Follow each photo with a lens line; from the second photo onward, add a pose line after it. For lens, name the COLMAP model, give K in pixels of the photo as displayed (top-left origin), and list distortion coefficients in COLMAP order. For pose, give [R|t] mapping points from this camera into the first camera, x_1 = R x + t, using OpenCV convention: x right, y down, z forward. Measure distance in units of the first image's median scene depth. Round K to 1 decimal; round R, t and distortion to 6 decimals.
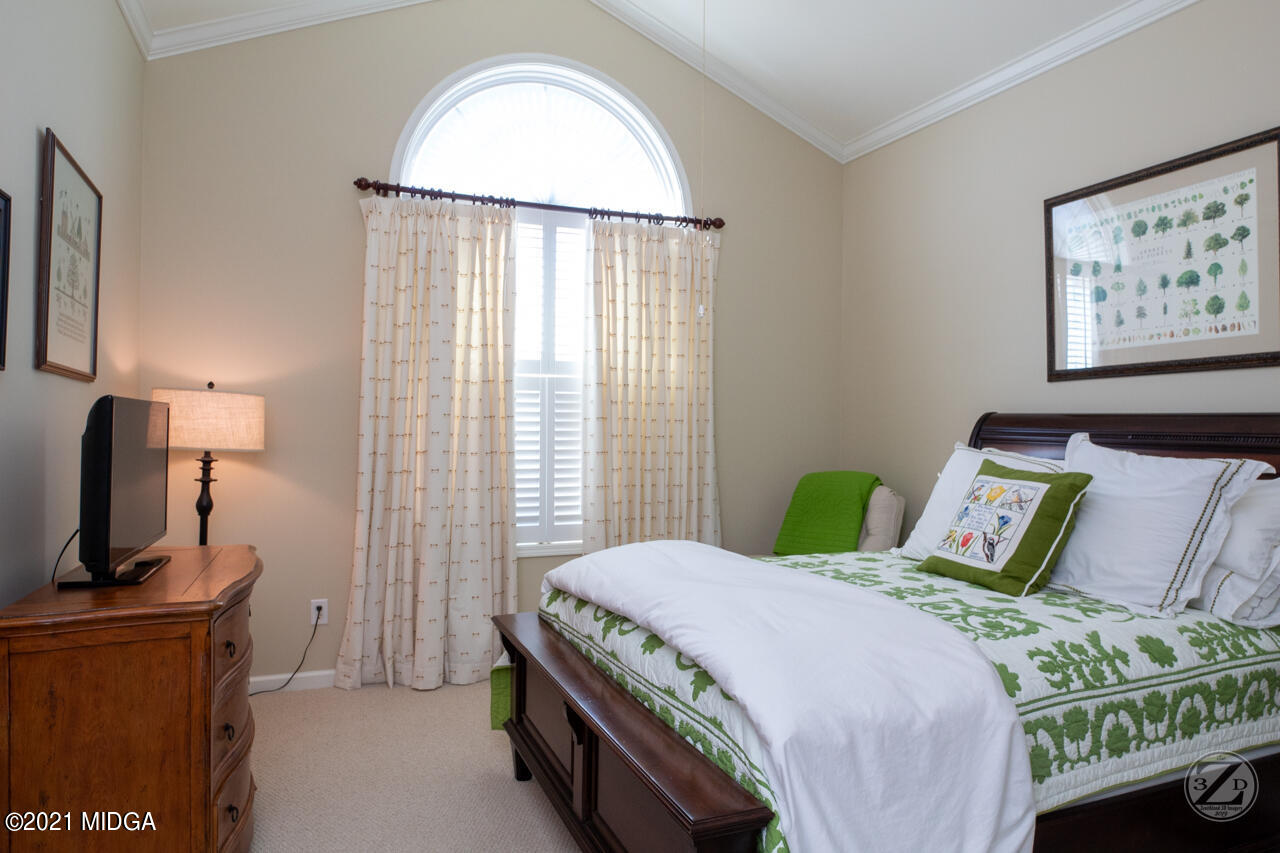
lens RADIAL K [[800.0, 0, 642.1], [0, 800.0, 421.8], [0, 0, 1]] dist [-0.044577, 0.016147]
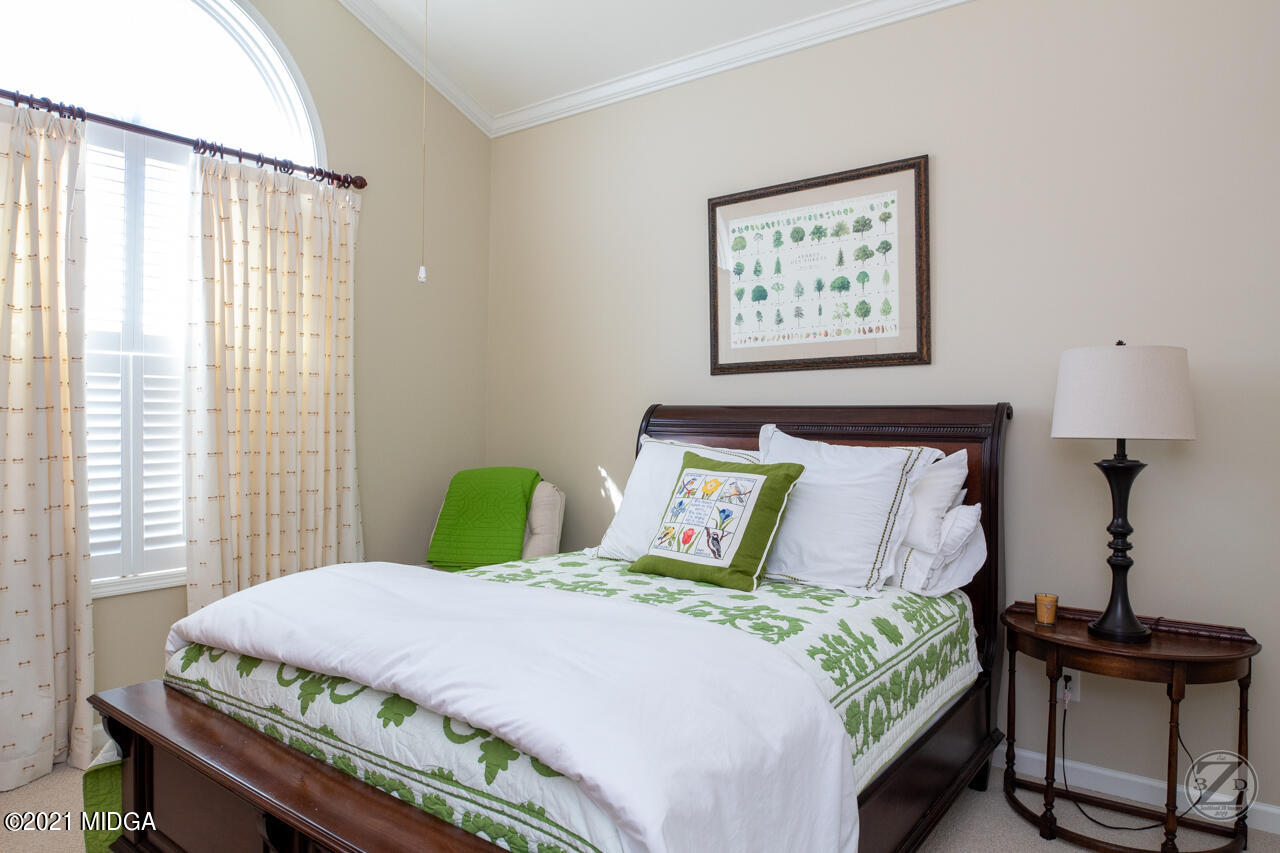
lens RADIAL K [[800.0, 0, 642.1], [0, 800.0, 421.8], [0, 0, 1]] dist [-0.044577, 0.016147]
pose [[0.864257, -0.006119, 0.503014, -0.107642], [0.001559, 0.999954, 0.009485, 0.000608], [-0.503049, -0.007414, 0.864226, 0.164202]]
